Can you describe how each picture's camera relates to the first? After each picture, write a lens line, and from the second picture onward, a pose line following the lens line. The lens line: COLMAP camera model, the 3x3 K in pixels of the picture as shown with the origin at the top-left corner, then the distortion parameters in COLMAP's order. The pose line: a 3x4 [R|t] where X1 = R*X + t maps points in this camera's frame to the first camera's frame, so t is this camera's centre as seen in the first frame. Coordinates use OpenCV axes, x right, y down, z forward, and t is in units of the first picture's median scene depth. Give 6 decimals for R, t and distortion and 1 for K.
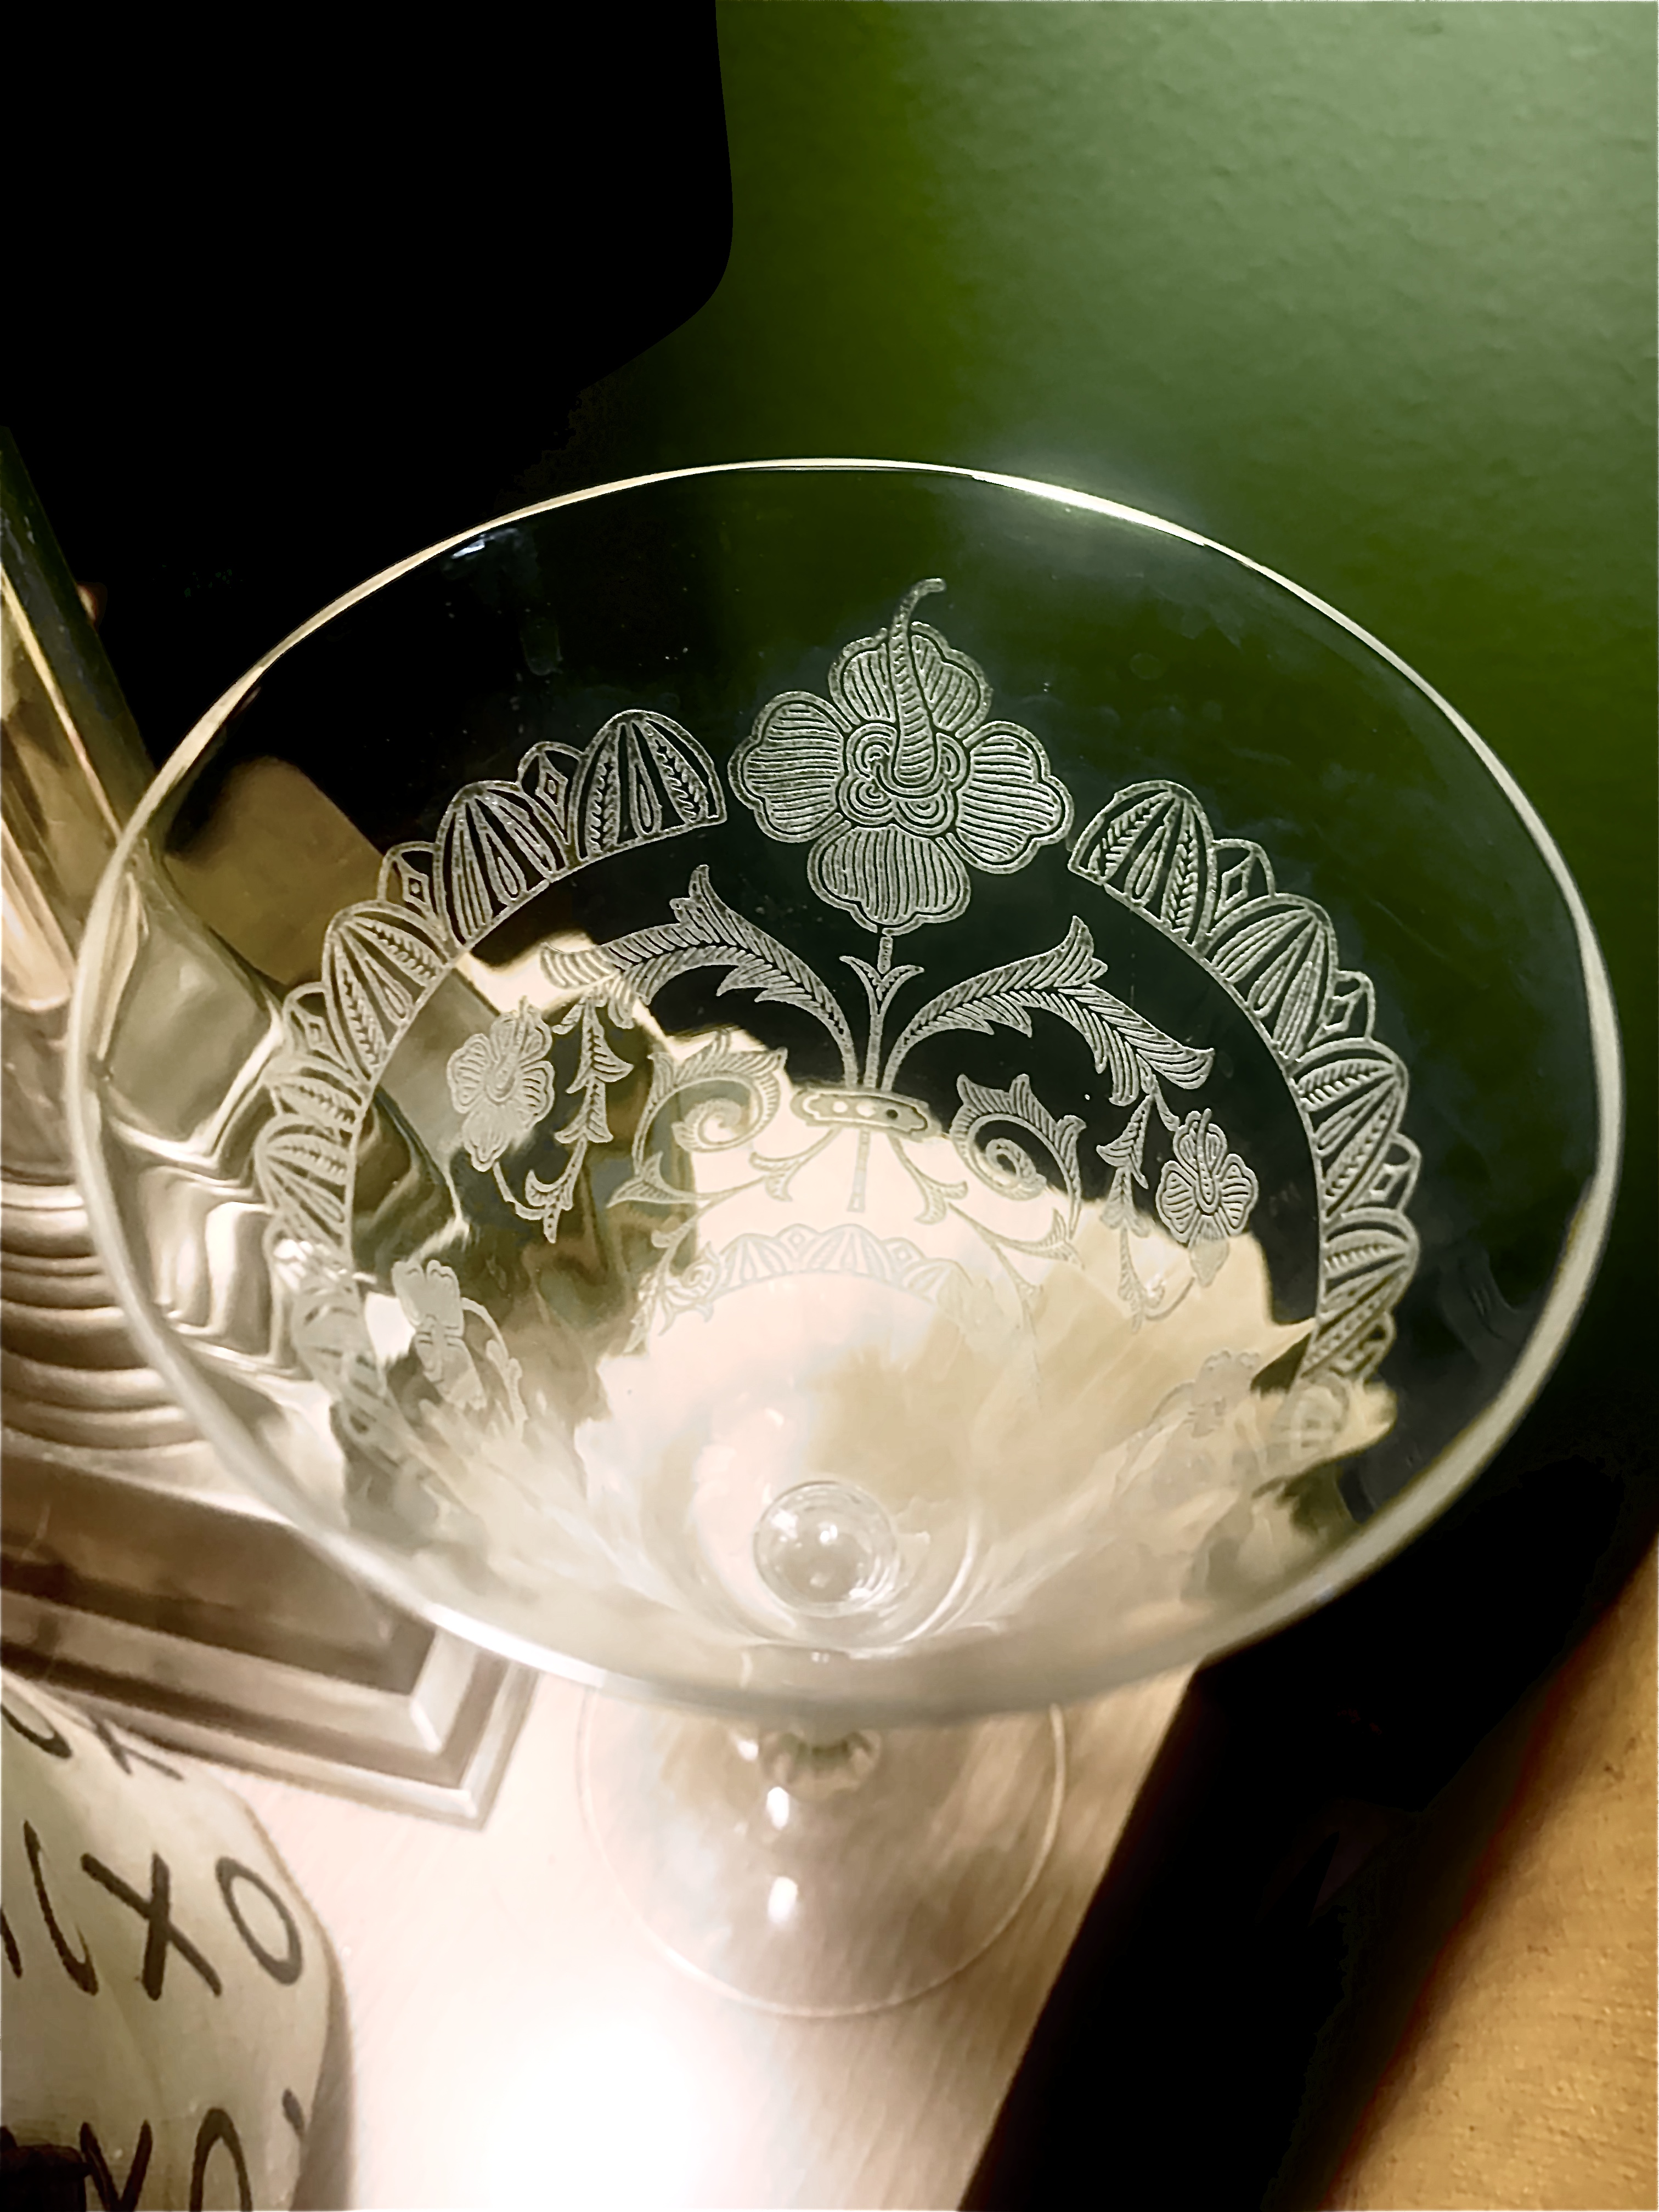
lens RADIAL K [[1740.3, 0, 829.5], [0, 1740.3, 1106.0], [0, 0, 1]] dist [0.003316, -0.003589]
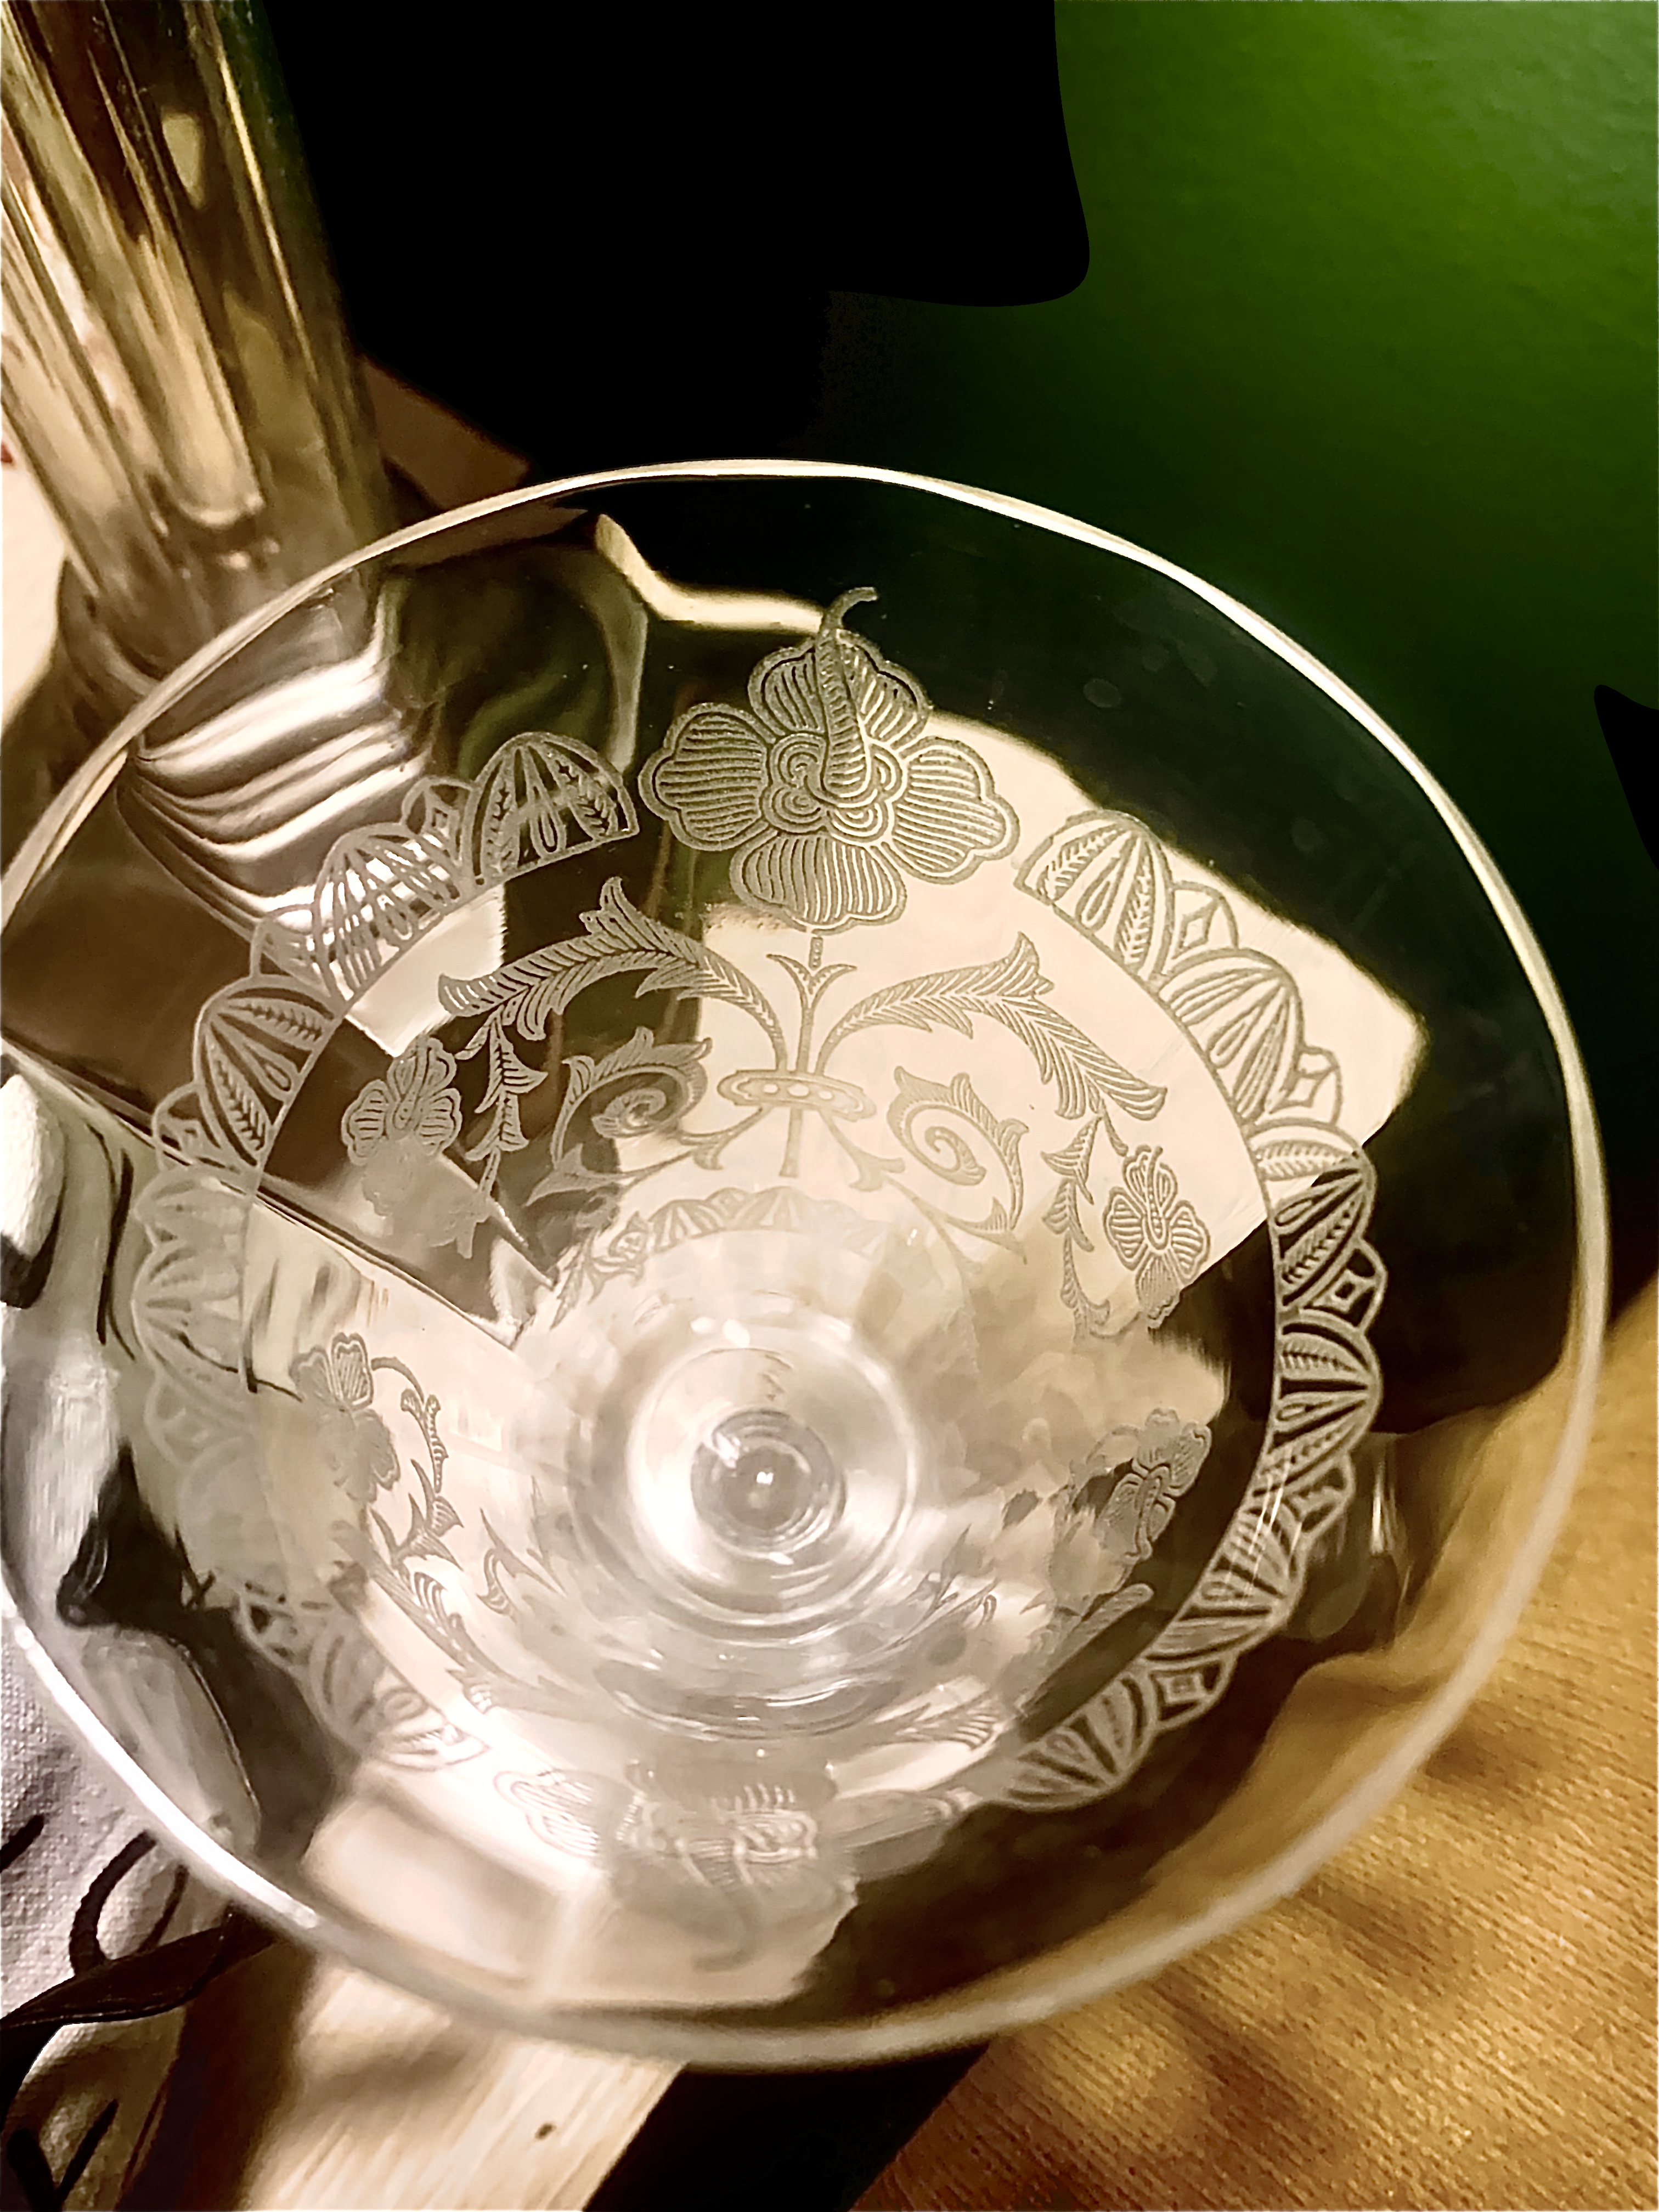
lens RADIAL K [[1740.3, 0, 829.5], [0, 1740.3, 1106.0], [0, 0, 1]] dist [0.003316, -0.003589]
pose [[0.999330, -0.016387, 0.032718, 0.008247], [0.010245, 0.983662, 0.179732, -0.191068], [-0.035128, -0.179276, 0.983171, 0.084627]]
